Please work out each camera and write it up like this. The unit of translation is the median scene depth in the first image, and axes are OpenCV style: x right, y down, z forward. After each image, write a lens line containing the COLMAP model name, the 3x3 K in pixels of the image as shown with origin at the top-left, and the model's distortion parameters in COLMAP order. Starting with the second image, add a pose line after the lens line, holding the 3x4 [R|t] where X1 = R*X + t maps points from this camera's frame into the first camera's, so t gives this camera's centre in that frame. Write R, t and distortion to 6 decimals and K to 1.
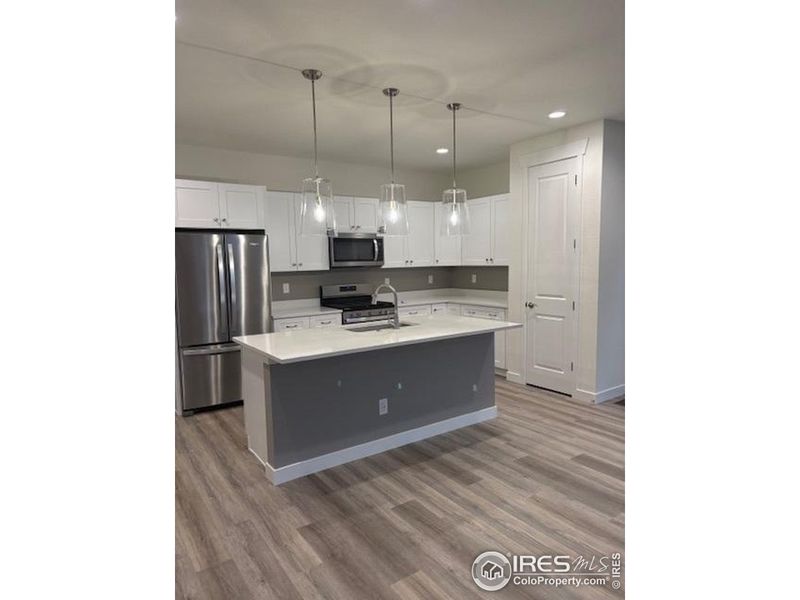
lens RADIAL K [[449.1, 0, 397.8], [0, 449.1, 324.4], [0, 0, 1]] dist [0.003251, 0.000016]
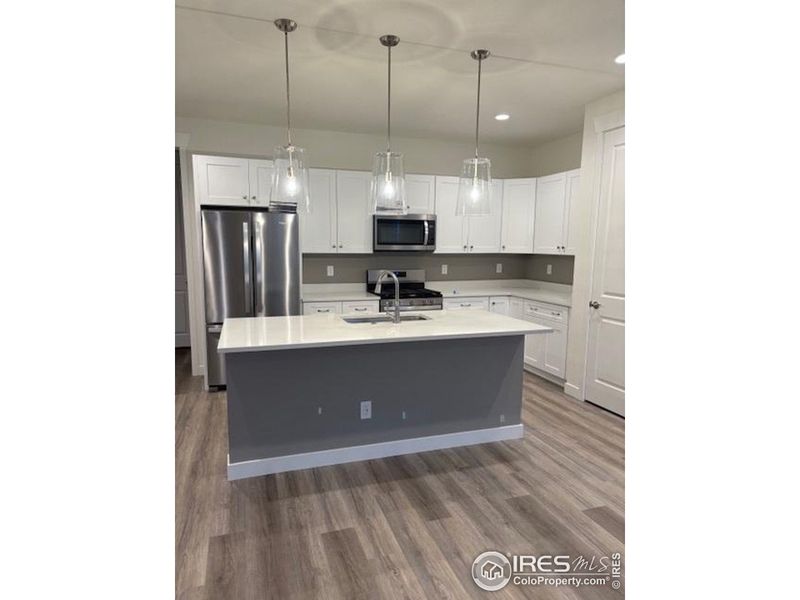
lens RADIAL K [[449.1, 0, 397.8], [0, 449.1, 324.4], [0, 0, 1]] dist [0.003251, 0.000016]
pose [[0.959623, 0.077283, -0.270465, 0.207778], [-0.068649, 0.996788, 0.041253, -0.020080], [0.272784, -0.021020, 0.961846, 0.145482]]
